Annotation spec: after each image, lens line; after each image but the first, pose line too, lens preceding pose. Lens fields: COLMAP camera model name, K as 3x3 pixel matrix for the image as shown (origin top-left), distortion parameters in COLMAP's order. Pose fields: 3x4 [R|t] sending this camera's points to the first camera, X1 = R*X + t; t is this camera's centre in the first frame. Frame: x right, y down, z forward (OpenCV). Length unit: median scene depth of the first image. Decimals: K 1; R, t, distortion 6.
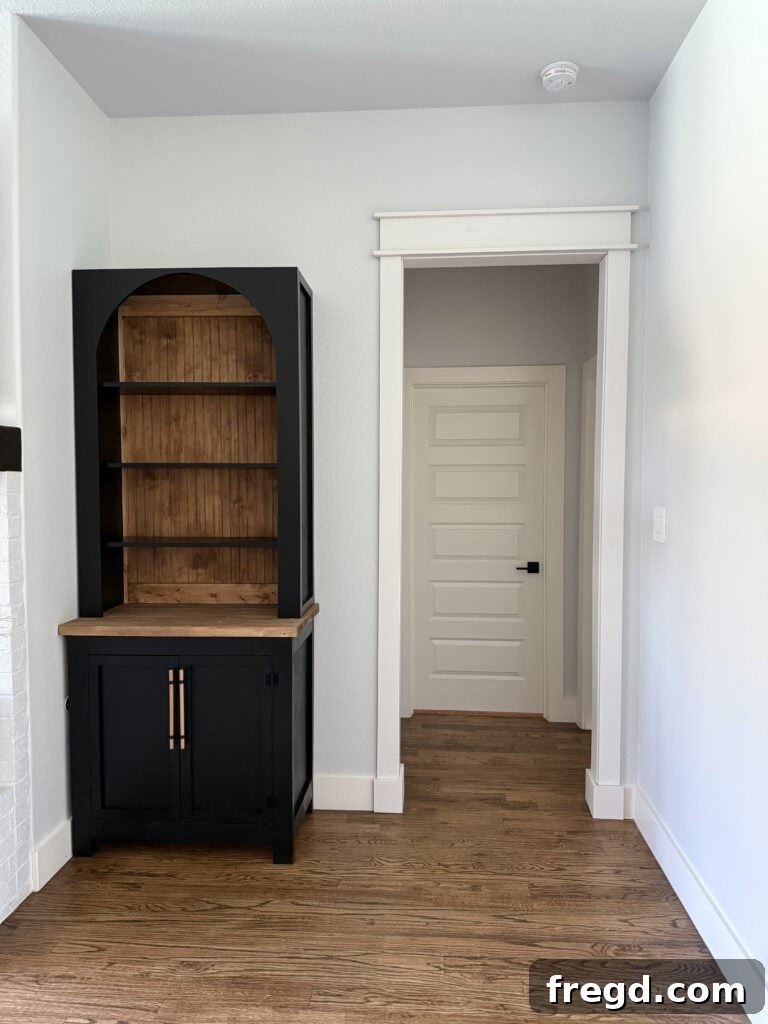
lens RADIAL K [[727.9, 0, 384.0], [0, 727.9, 512.0], [0, 0, 1]] dist [-0.002233, -0.001564]
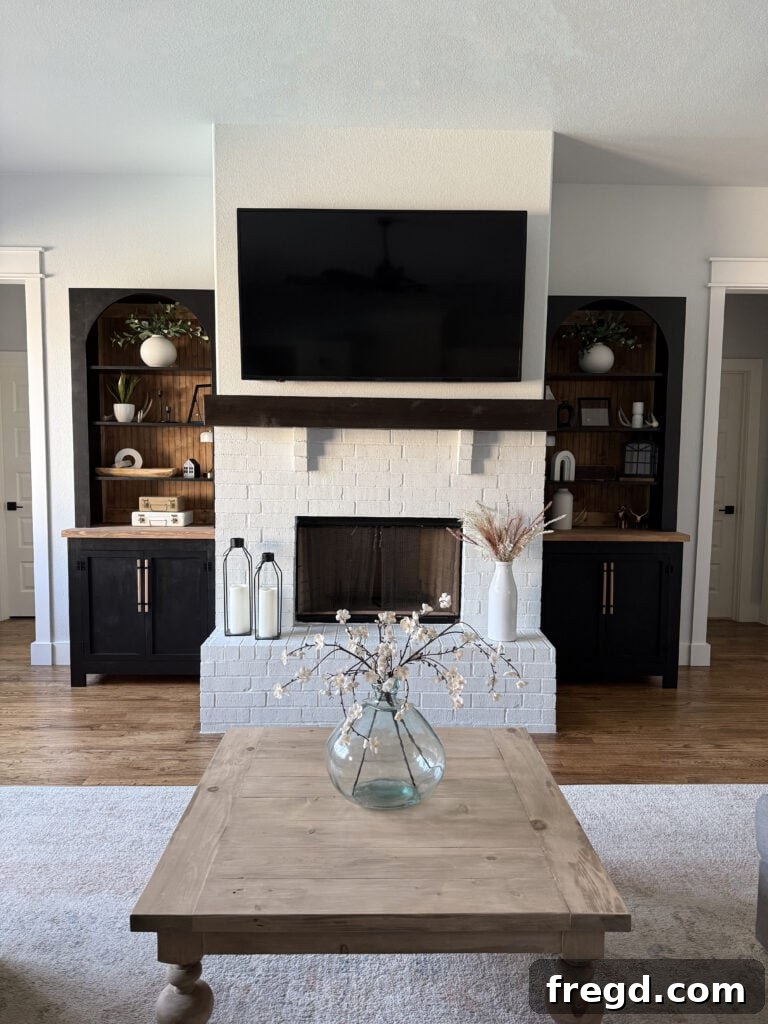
lens RADIAL K [[725.6, 0, 384.0], [0, 725.6, 512.0], [0, 0, 1]] dist [0.061890, -0.071969]
pose [[0.996216, -0.003699, 0.086834, -0.890528], [0.001331, 0.999626, 0.027318, 0.068754], [-0.086903, -0.027099, 0.995848, -0.486768]]
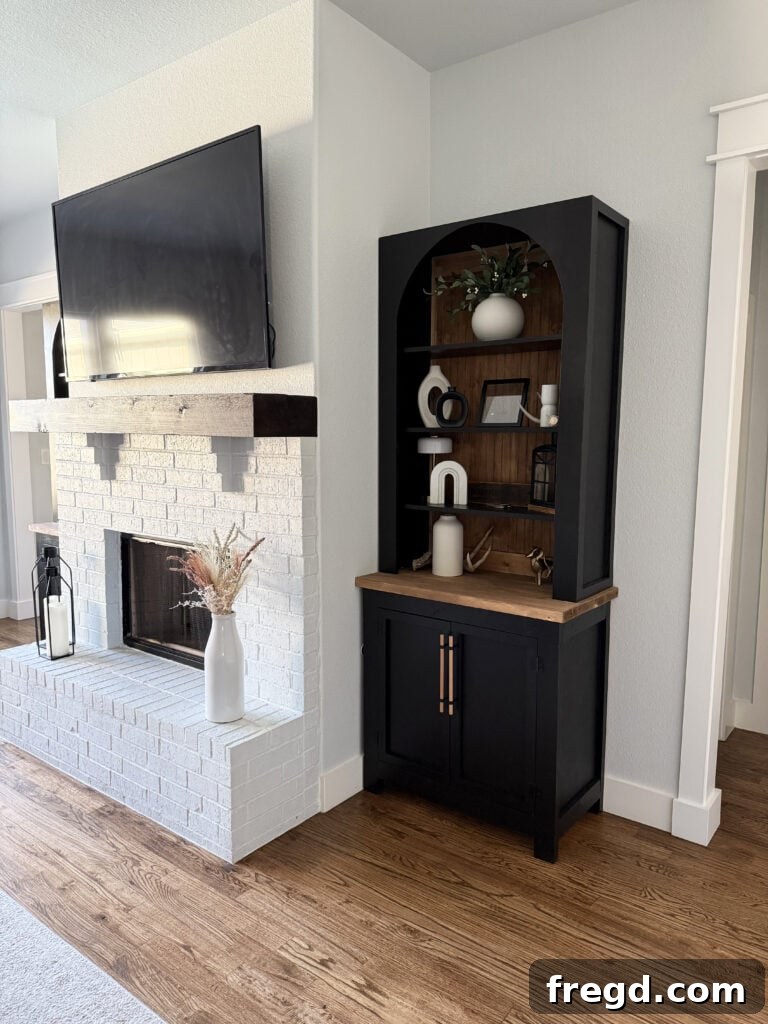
lens RADIAL K [[725.6, 0, 384.0], [0, 725.6, 512.0], [0, 0, 1]] dist [0.061890, -0.071969]
pose [[0.830321, 0.061762, -0.553853, 0.185657], [-0.026617, 0.997101, 0.071287, -0.021148], [0.556650, -0.044449, 0.829557, 0.130492]]
